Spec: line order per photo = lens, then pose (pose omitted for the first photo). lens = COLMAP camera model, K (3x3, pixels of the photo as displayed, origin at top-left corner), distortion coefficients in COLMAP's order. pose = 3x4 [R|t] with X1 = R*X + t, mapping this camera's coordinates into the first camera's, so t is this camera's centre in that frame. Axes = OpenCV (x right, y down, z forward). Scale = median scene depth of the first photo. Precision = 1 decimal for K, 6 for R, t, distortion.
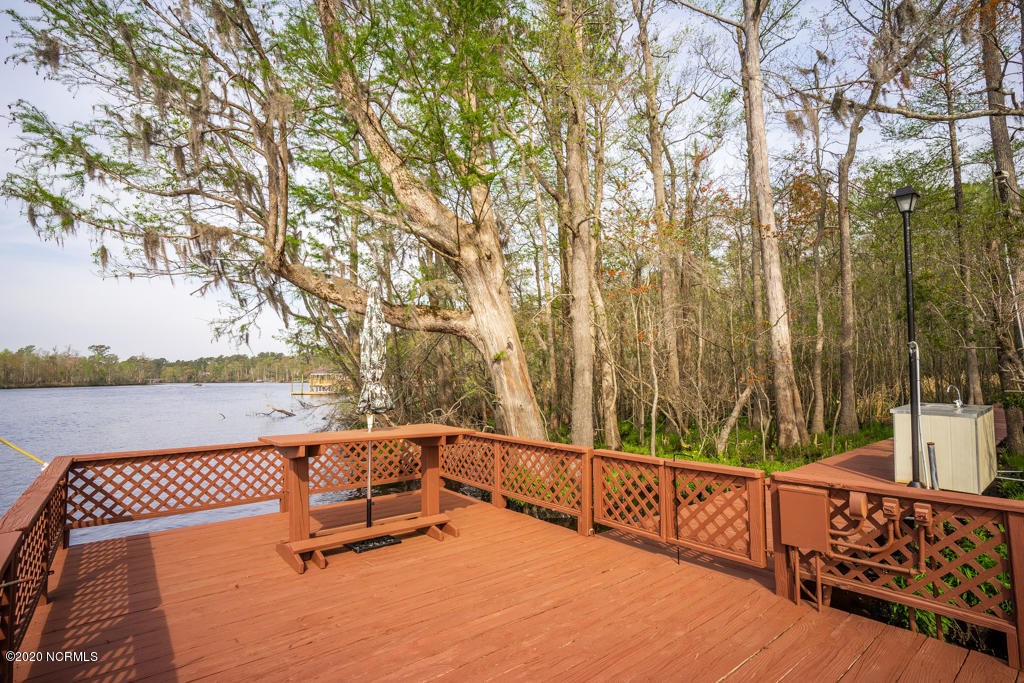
lens RADIAL K [[502.5, 0, 511.3], [0, 502.5, 339.6], [0, 0, 1]] dist [-0.076428, 0.034398]
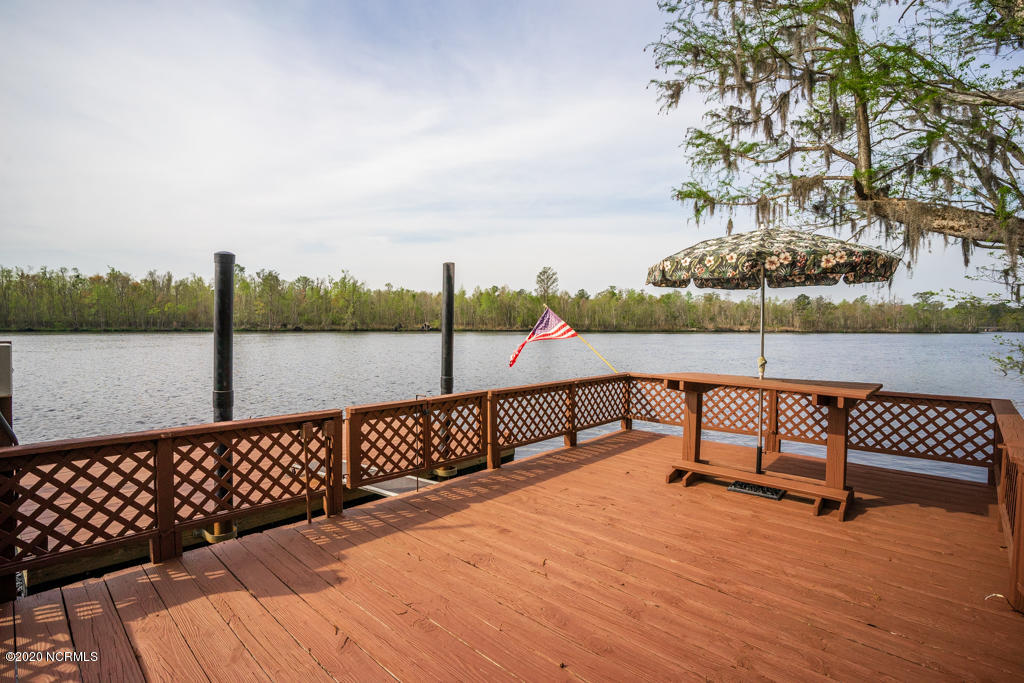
lens RADIAL K [[505.6, 0, 512.0], [0, 505.6, 341.5], [0, 0, 1]] dist [-0.081619, 0.038609]
pose [[0.142561, 0.047366, -0.988652, 0.351438], [0.064563, 0.996282, 0.057041, 0.013493], [0.987678, -0.071962, 0.138973, 0.222420]]
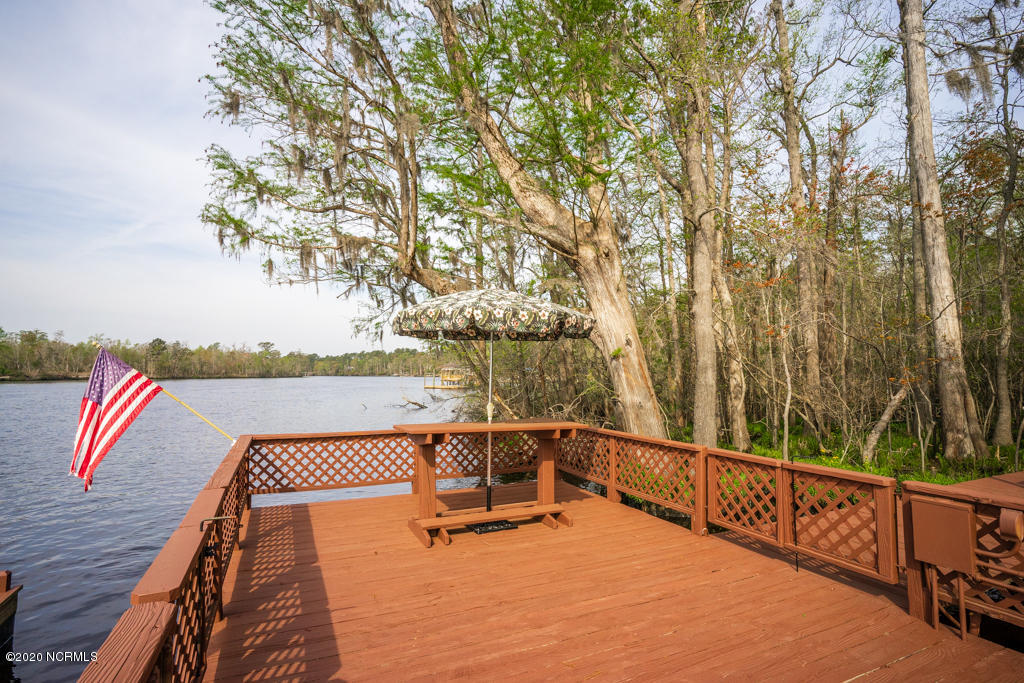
lens RADIAL K [[505.6, 0, 512.0], [0, 505.6, 341.5], [0, 0, 1]] dist [-0.081619, 0.038609]
pose [[0.970057, -0.003044, -0.242856, 0.017278], [0.006008, 0.999916, 0.011462, -0.003084], [0.242801, -0.012578, 0.969995, -0.027506]]
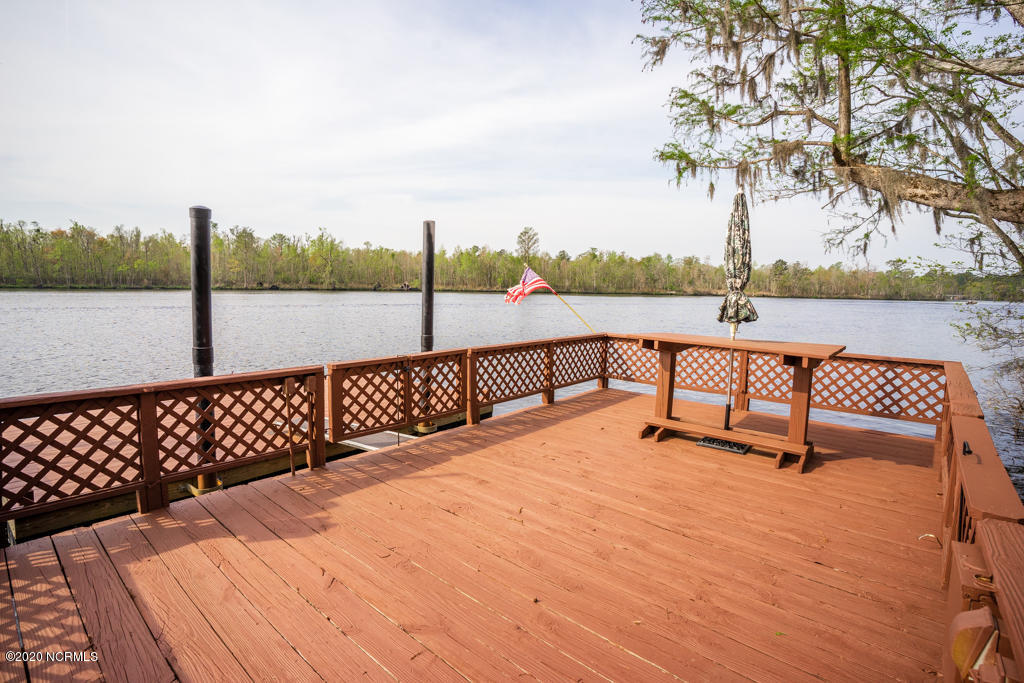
lens RADIAL K [[505.6, 0, 512.0], [0, 505.6, 341.5], [0, 0, 1]] dist [-0.081619, 0.038609]
pose [[0.180439, 0.124609, -0.975661, 0.362419], [0.051029, 0.989421, 0.135804, 0.015683], [0.982262, -0.074291, 0.172171, 0.221332]]
